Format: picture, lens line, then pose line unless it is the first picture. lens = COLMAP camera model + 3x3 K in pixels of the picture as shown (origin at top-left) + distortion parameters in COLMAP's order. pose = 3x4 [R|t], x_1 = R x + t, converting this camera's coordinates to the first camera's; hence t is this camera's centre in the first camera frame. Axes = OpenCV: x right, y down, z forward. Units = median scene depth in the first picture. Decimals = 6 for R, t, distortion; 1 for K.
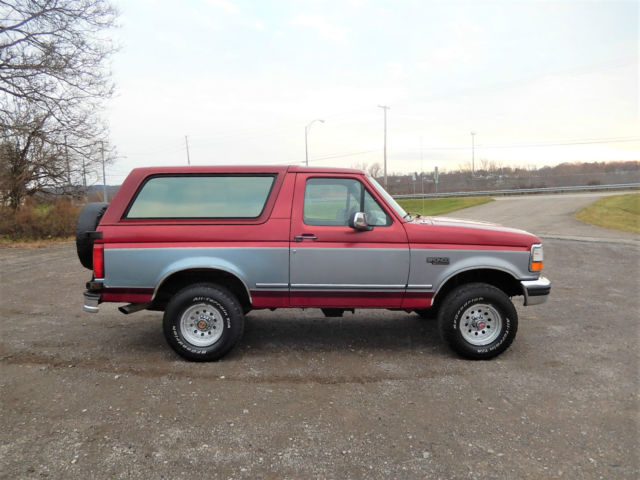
lens RADIAL K [[518.8, 0, 344.9], [0, 518.8, 242.0], [0, 0, 1]] dist [-0.053425, 0.052711]
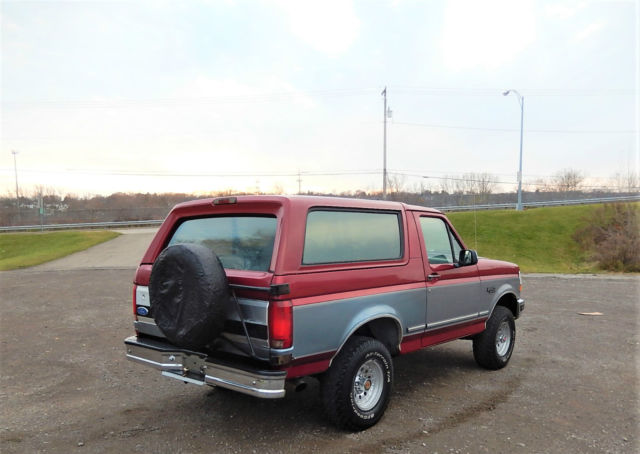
lens RADIAL K [[584.9, 0, 325.6], [0, 584.9, 230.5], [0, 0, 1]] dist [-0.094424, 0.000000]
pose [[0.683422, 0.000134, 0.730023, -0.988884], [0.061299, 0.996458, -0.057569, -0.042686], [-0.727445, 0.084094, 0.680993, 0.353891]]
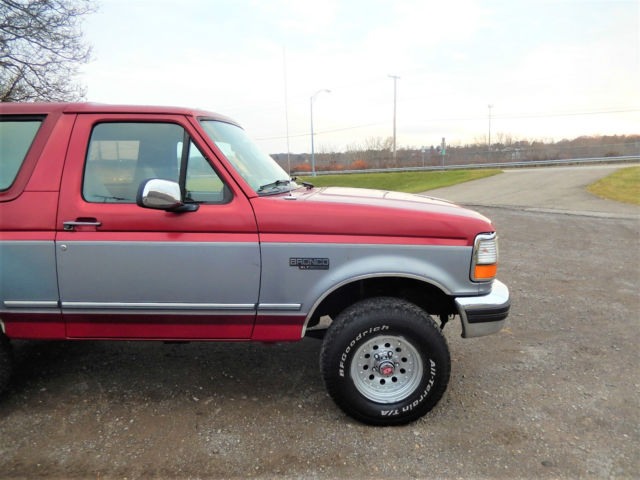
lens RADIAL K [[486.9, 0, 355.5], [0, 486.9, 243.5], [0, 0, 1]] dist [-0.014891, -0.003953]
pose [[0.999404, 0.002269, -0.034457, 0.239660], [-0.000204, 0.998210, 0.059800, -0.017999], [0.034531, -0.059757, 0.997616, 0.437079]]
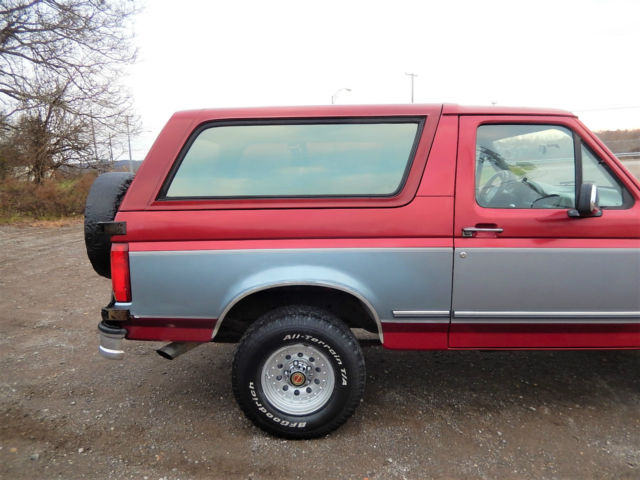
lens RADIAL K [[486.9, 0, 332.5], [0, 486.9, 241.0], [0, 0, 1]] dist [-0.014891, -0.003953]
pose [[0.998769, -0.005454, -0.049301, -0.200466], [0.008375, 0.998209, 0.059237, -0.027733], [0.048889, -0.059577, 0.997026, 0.439089]]
